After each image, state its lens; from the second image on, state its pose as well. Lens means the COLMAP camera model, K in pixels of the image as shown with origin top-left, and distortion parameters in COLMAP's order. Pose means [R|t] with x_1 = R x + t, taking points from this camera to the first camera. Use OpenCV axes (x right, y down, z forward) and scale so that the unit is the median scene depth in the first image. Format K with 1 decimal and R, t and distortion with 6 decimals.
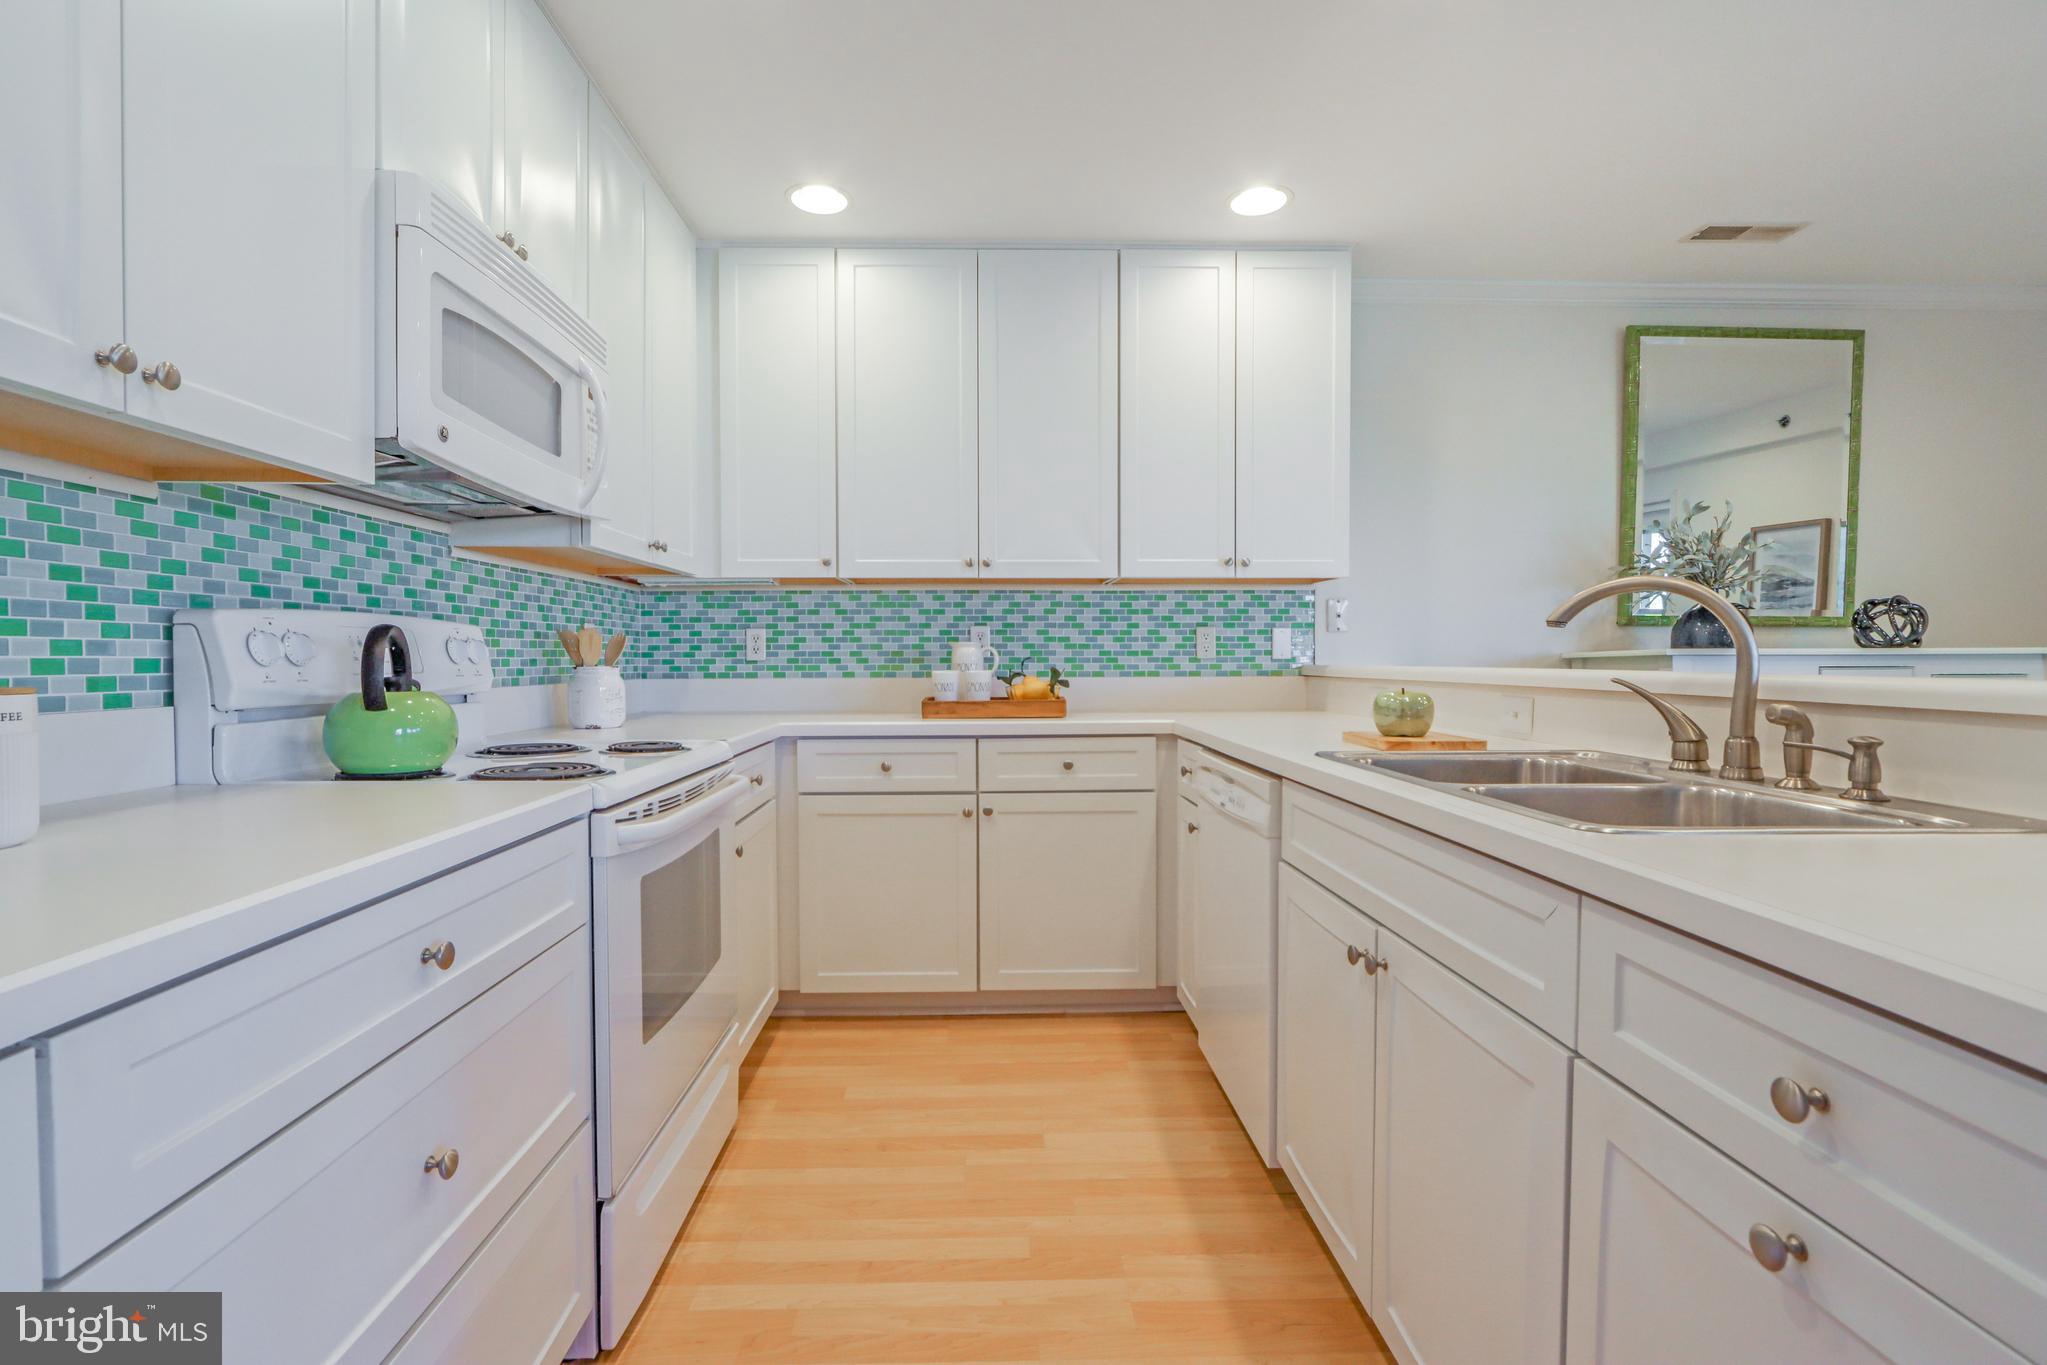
lens RADIAL K [[967.0, 0, 1016.9], [0, 967.0, 684.5], [0, 0, 1]] dist [-0.006149, 0.001136]
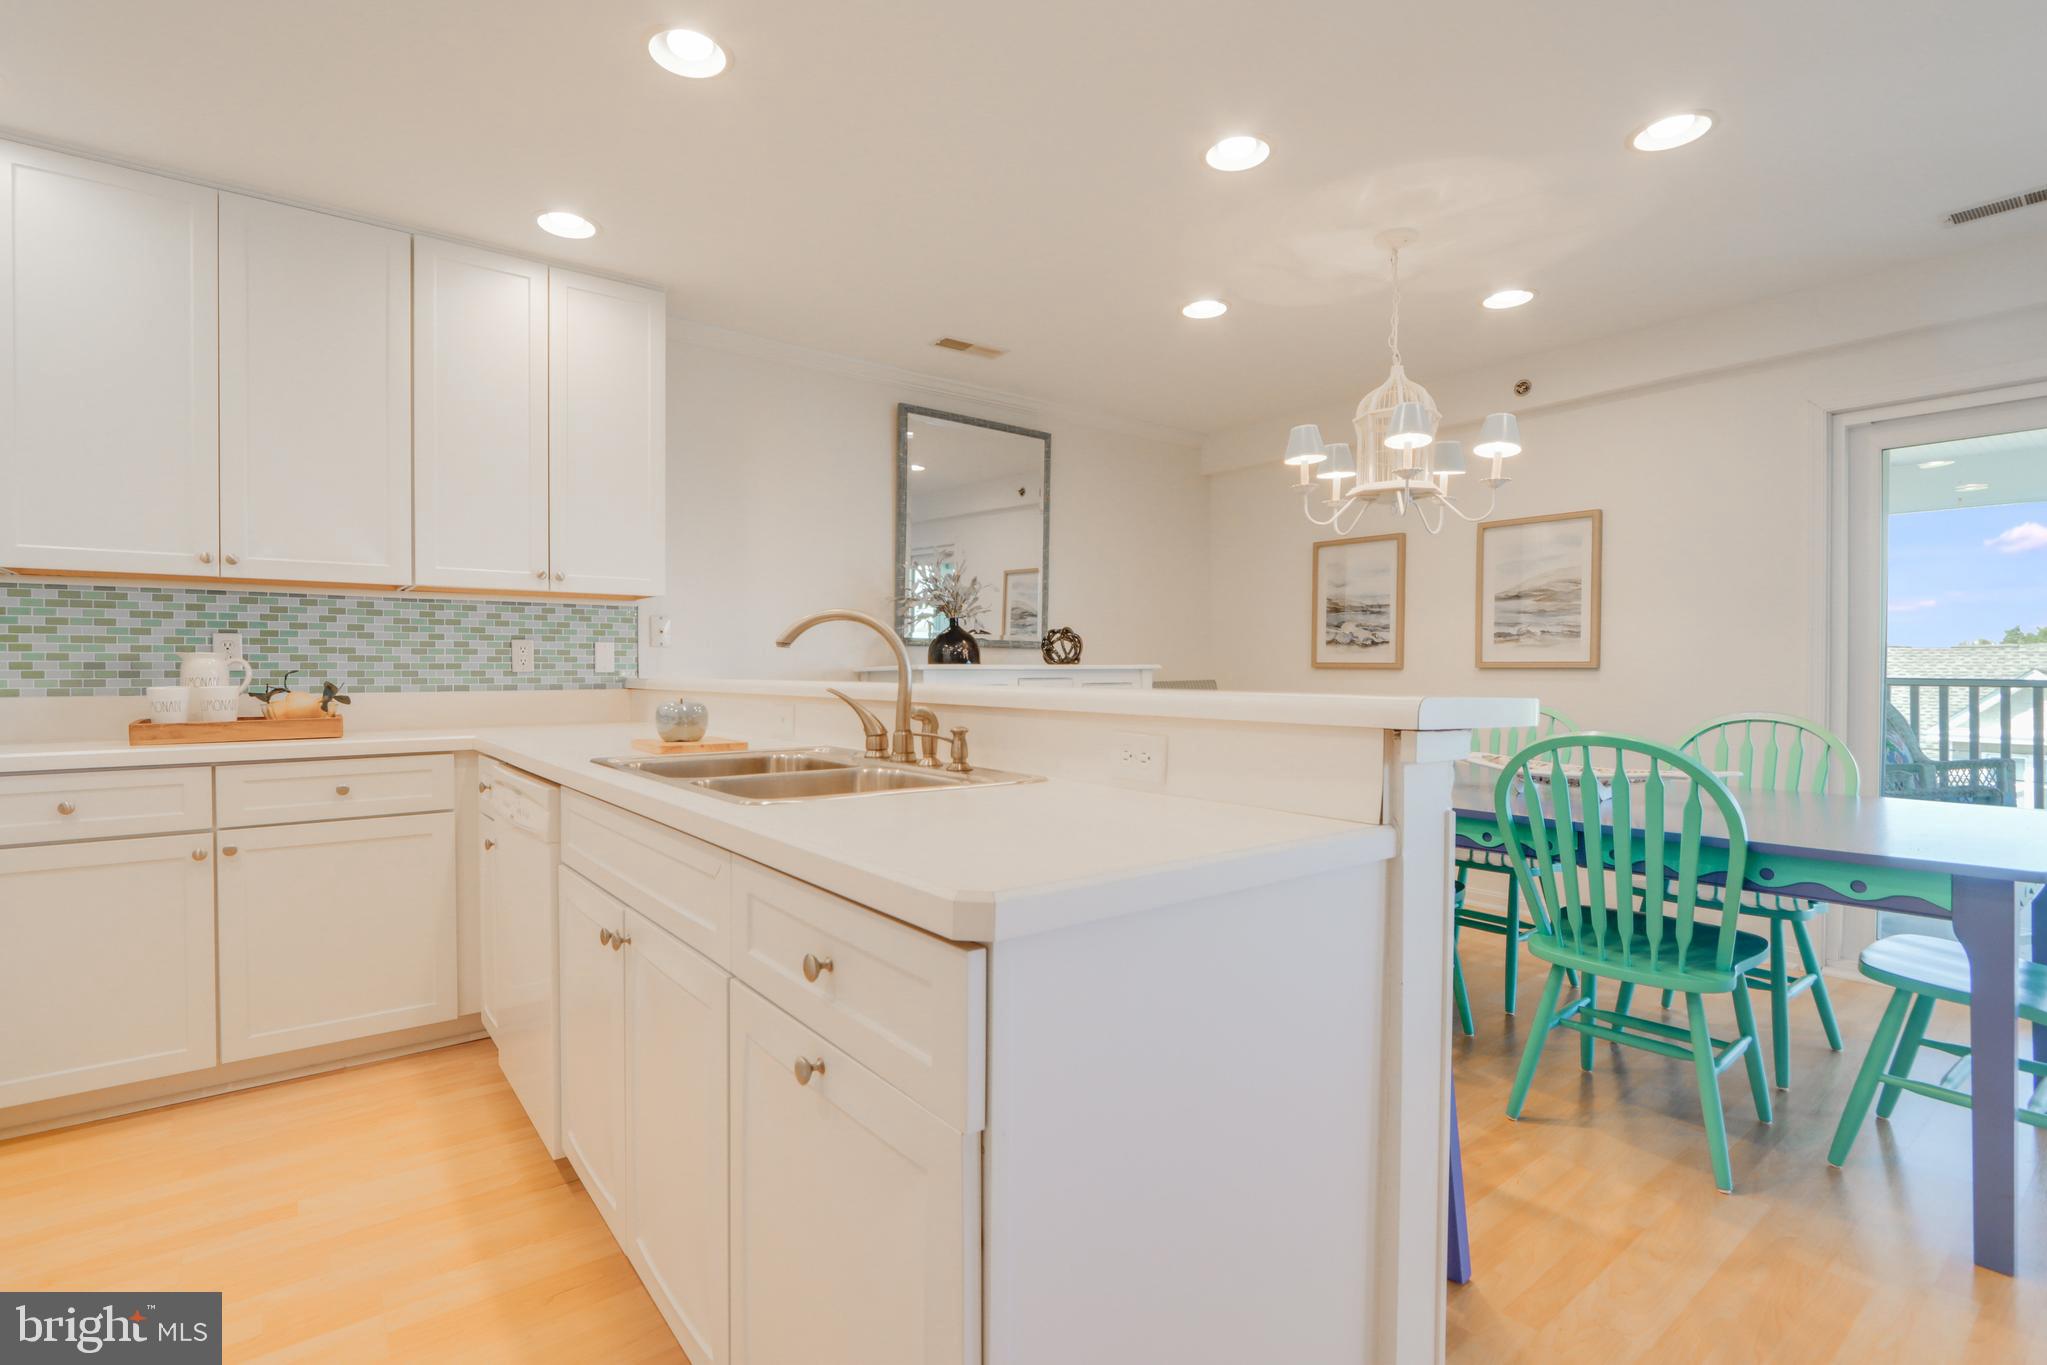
lens RADIAL K [[967.0, 0, 1022.8], [0, 967.0, 683.2], [0, 0, 1]] dist [-0.006149, 0.001136]
pose [[0.814705, -0.005889, 0.579845, 0.048249], [0.014640, 0.999839, -0.010415, 0.002128], [-0.579690, 0.016974, 0.814660, -0.102558]]
